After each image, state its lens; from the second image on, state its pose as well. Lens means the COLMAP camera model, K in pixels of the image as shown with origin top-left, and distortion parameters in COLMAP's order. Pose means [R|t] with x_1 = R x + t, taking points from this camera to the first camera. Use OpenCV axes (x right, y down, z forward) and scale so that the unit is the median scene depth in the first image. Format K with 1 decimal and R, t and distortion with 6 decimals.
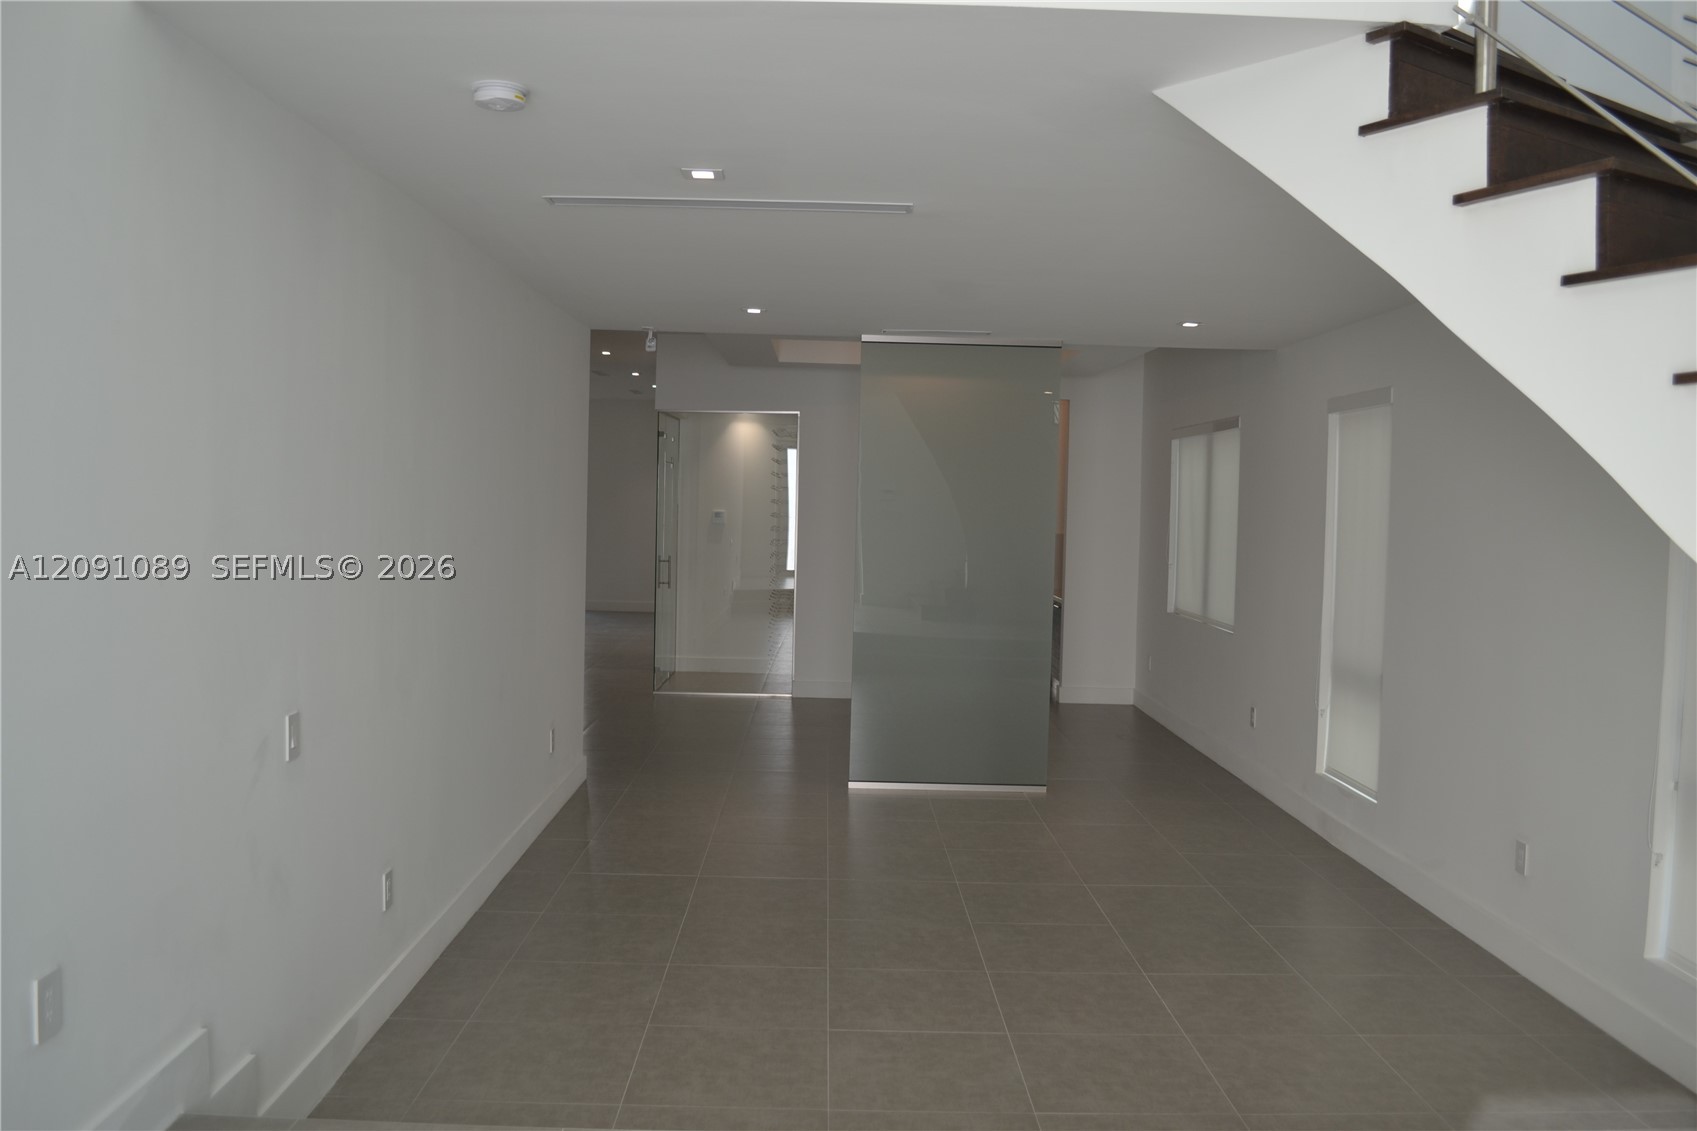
lens RADIAL K [[1365.7, 0, 848.5], [0, 1365.7, 565.5], [0, 0, 1]] dist [-0.074549, -0.000895]
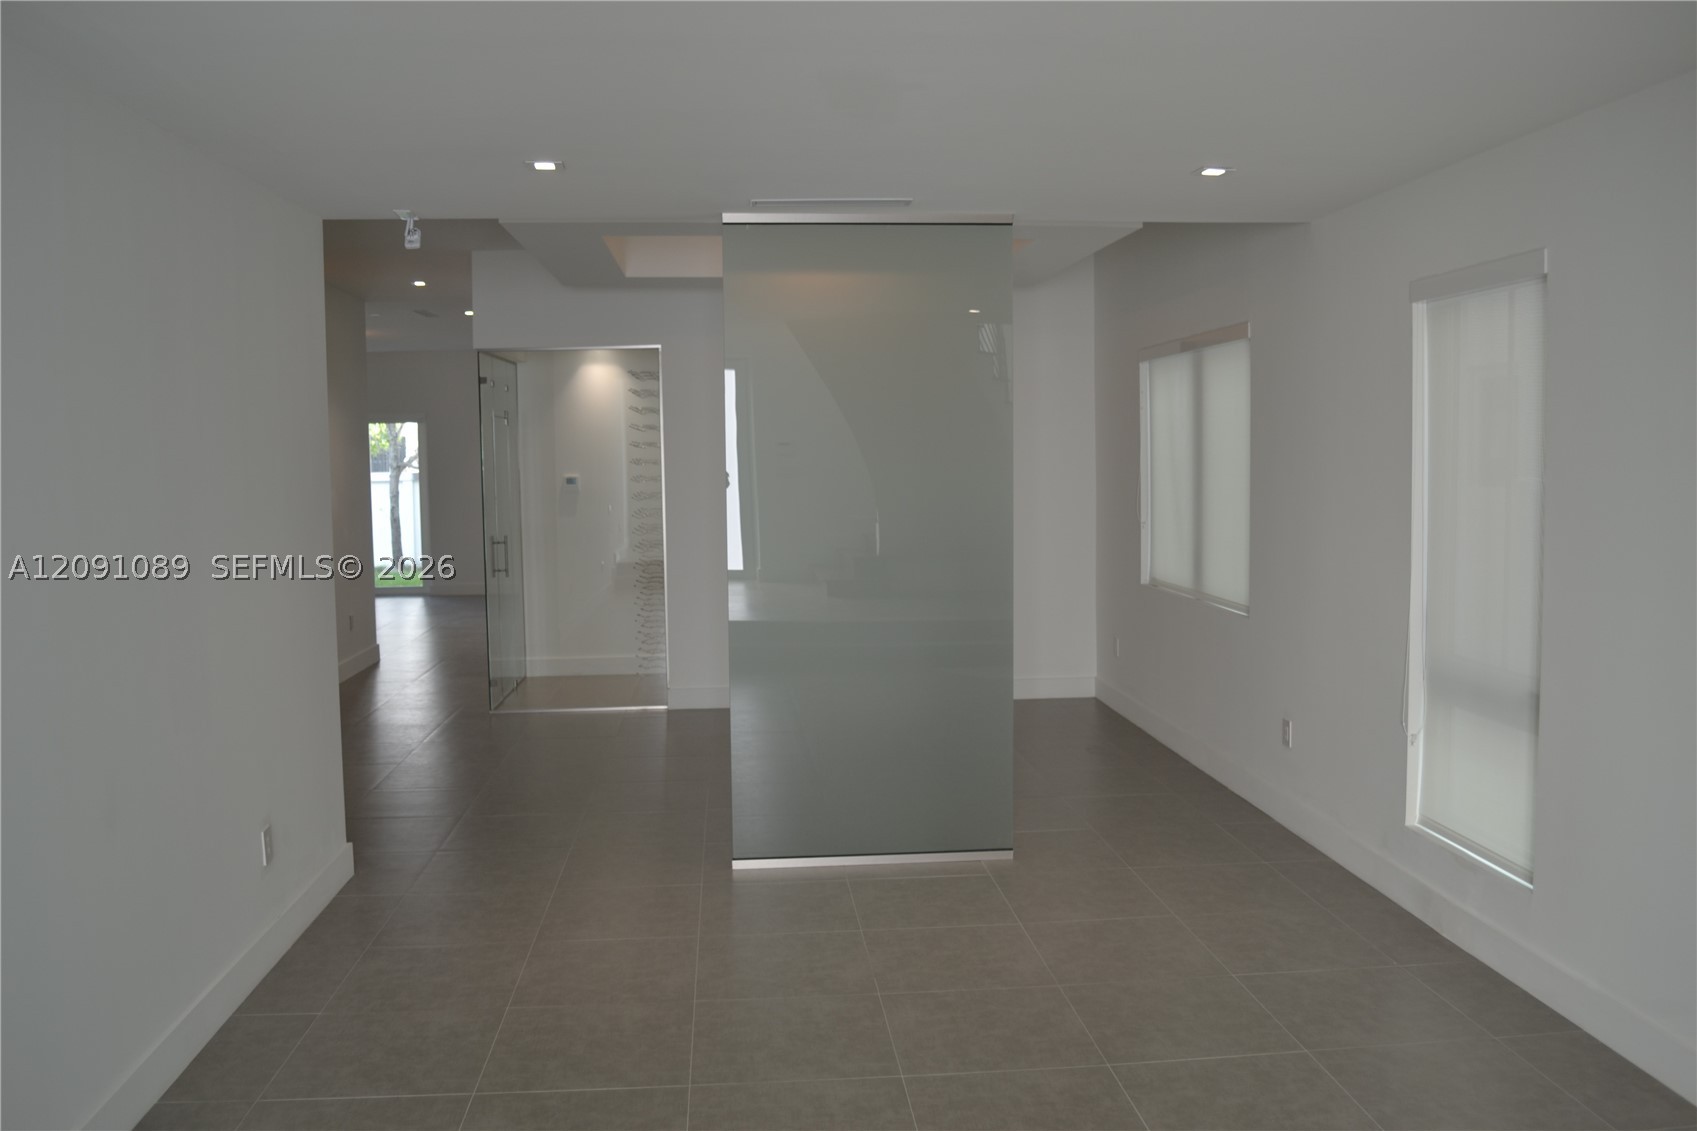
lens RADIAL K [[1365.7, 0, 848.5], [0, 1365.7, 565.5], [0, 0, 1]] dist [-0.074549, -0.000895]
pose [[0.996741, -0.043773, 0.067755, 0.016601], [0.041461, 0.998521, 0.035155, -0.012528], [-0.069193, -0.032231, 0.997082, 0.272075]]
